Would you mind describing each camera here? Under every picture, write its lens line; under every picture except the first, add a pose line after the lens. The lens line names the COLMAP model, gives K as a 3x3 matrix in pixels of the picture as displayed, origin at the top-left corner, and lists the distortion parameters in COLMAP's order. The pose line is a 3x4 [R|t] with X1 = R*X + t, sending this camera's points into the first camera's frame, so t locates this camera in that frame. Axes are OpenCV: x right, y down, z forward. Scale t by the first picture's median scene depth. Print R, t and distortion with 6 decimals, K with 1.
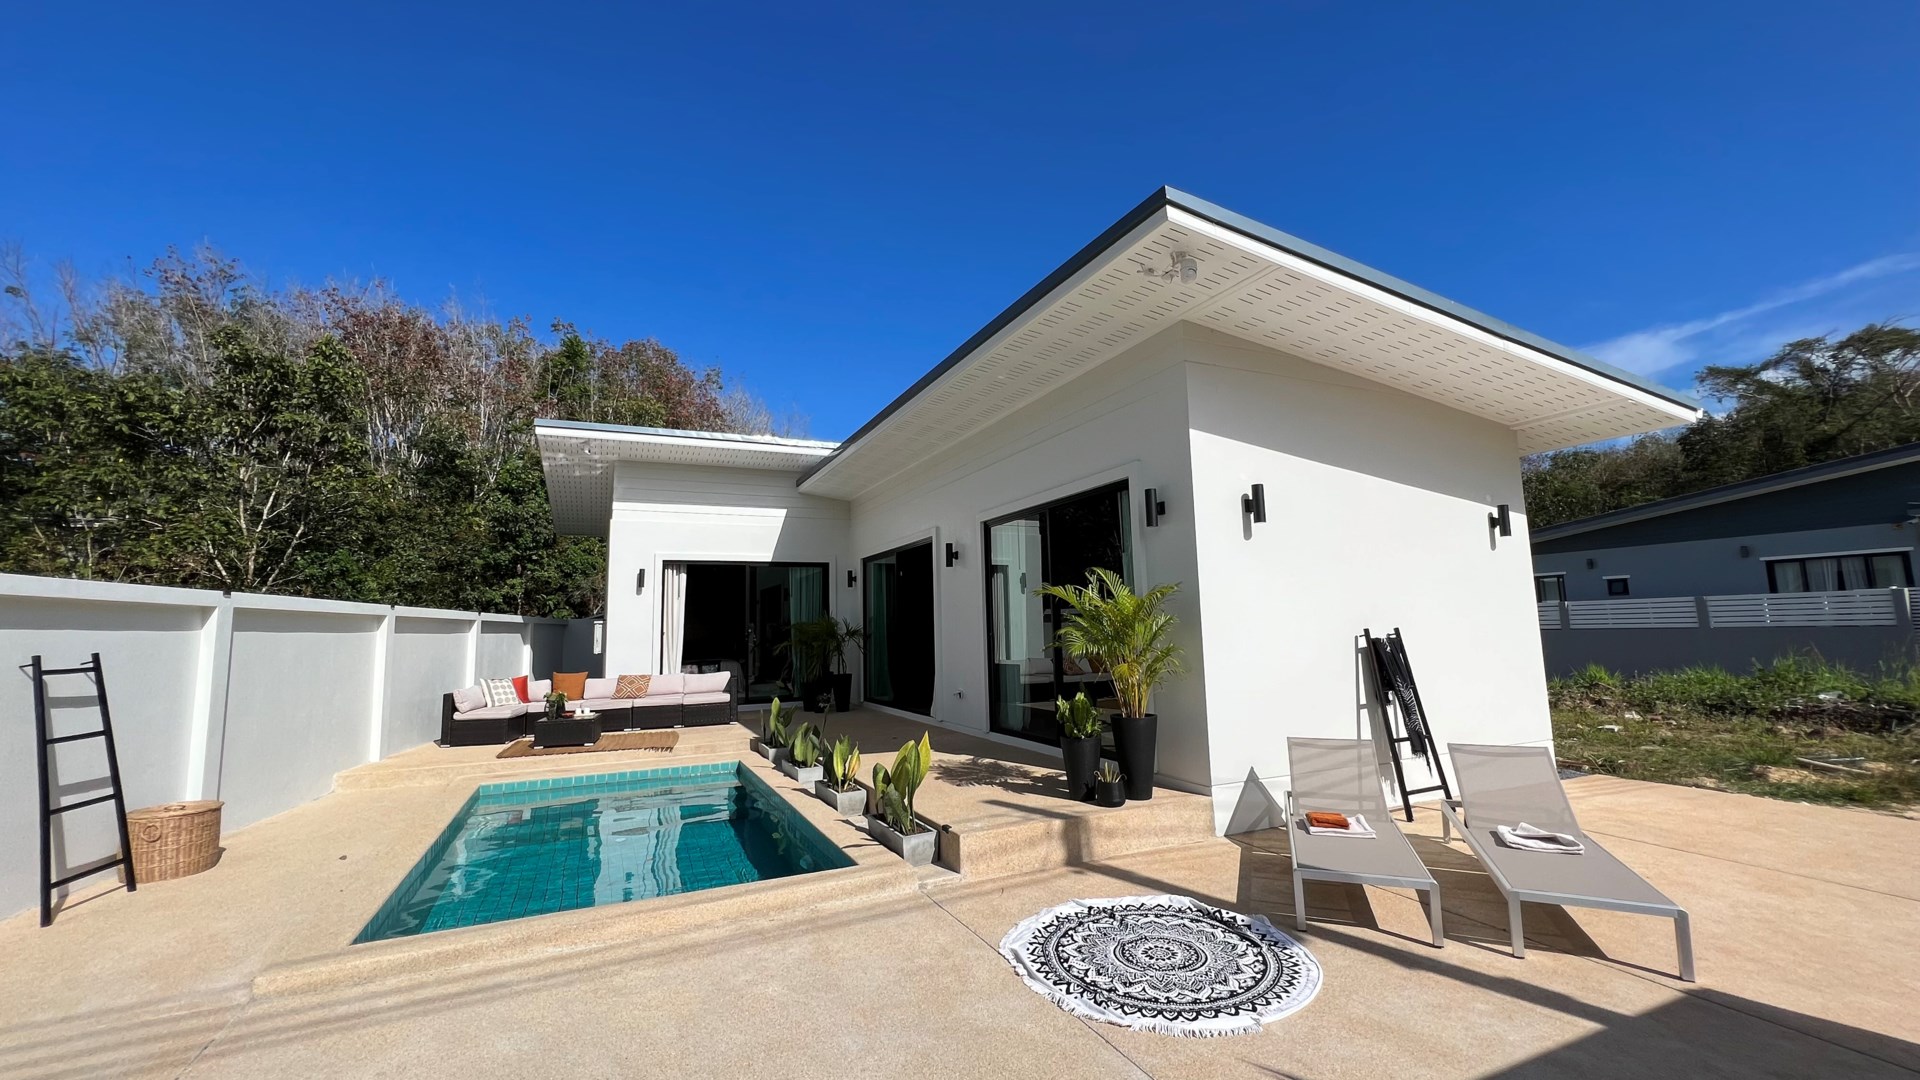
lens RADIAL K [[764.2, 0, 960.0], [0, 764.2, 540.0], [0, 0, 1]] dist [0.000495, 0.000269]
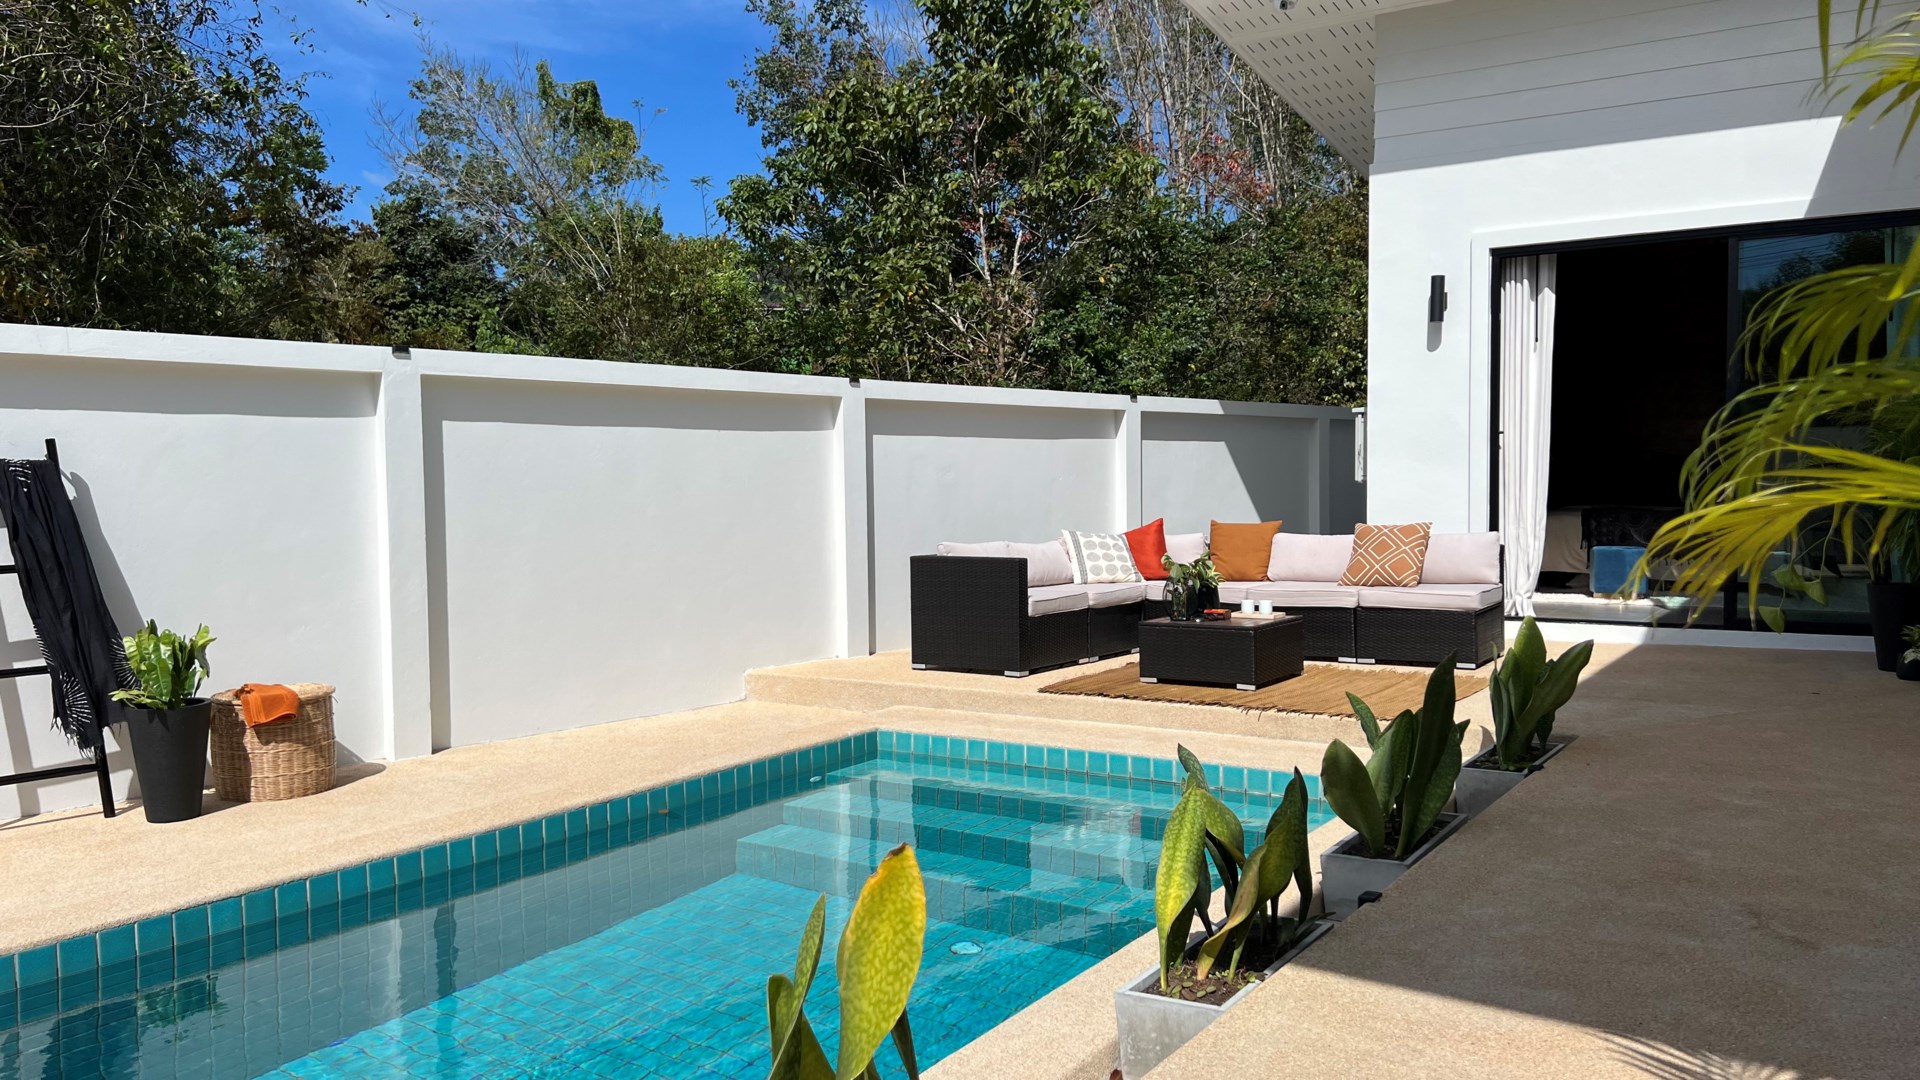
lens RADIAL K [[1495.7, 0, 960.0], [0, 1495.7, 540.0], [0, 0, 1]] dist [0.043580, -0.014968]
pose [[0.539676, 0.047906, -0.840509, 0.145400], [0.097814, 0.988050, 0.119120, 0.064390], [0.836171, -0.146500, 0.528541, 0.398443]]
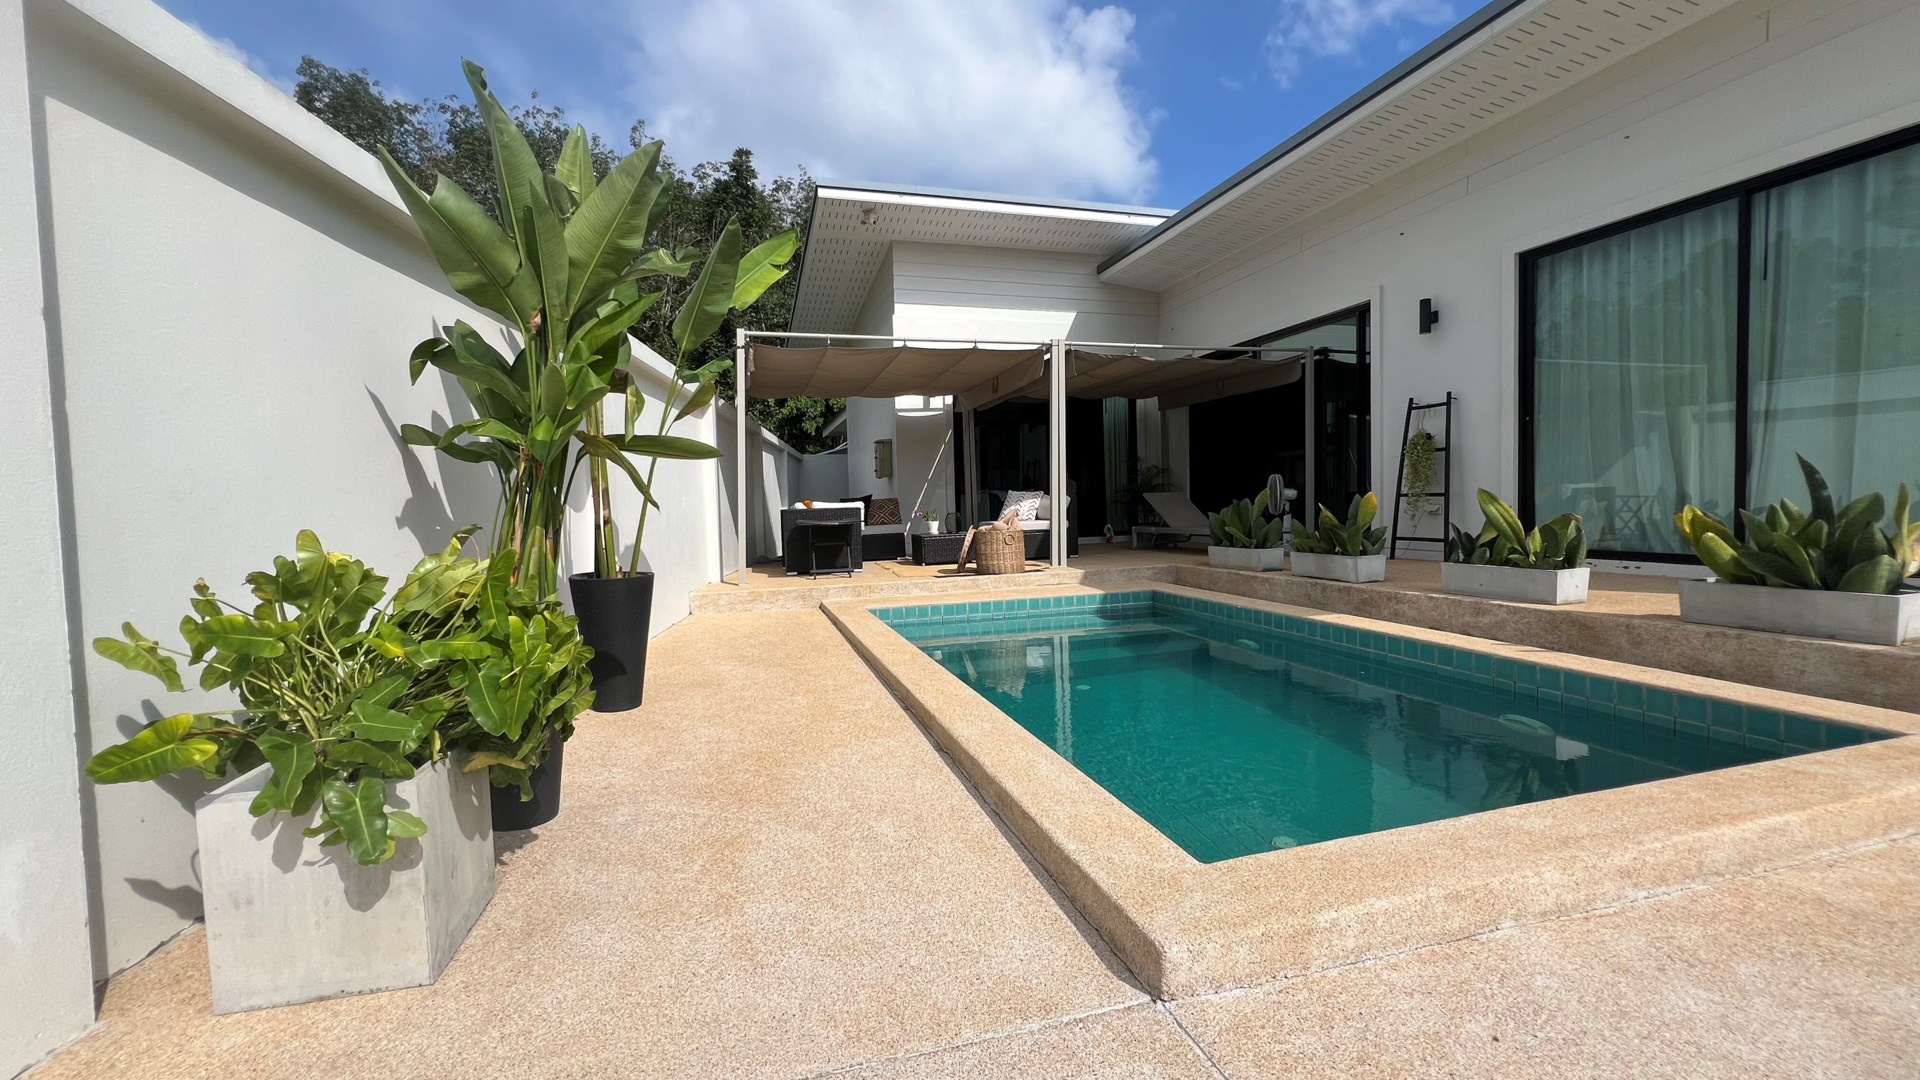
lens RADIAL K [[764.2, 0, 960.0], [0, 764.2, 540.0], [0, 0, 1]] dist [0.000495, 0.000269]
pose [[0.989664, 0.006630, -0.143255, -0.300375], [0.017323, 0.986090, 0.165309, 0.088169], [0.142358, -0.166082, 0.975782, 0.189247]]
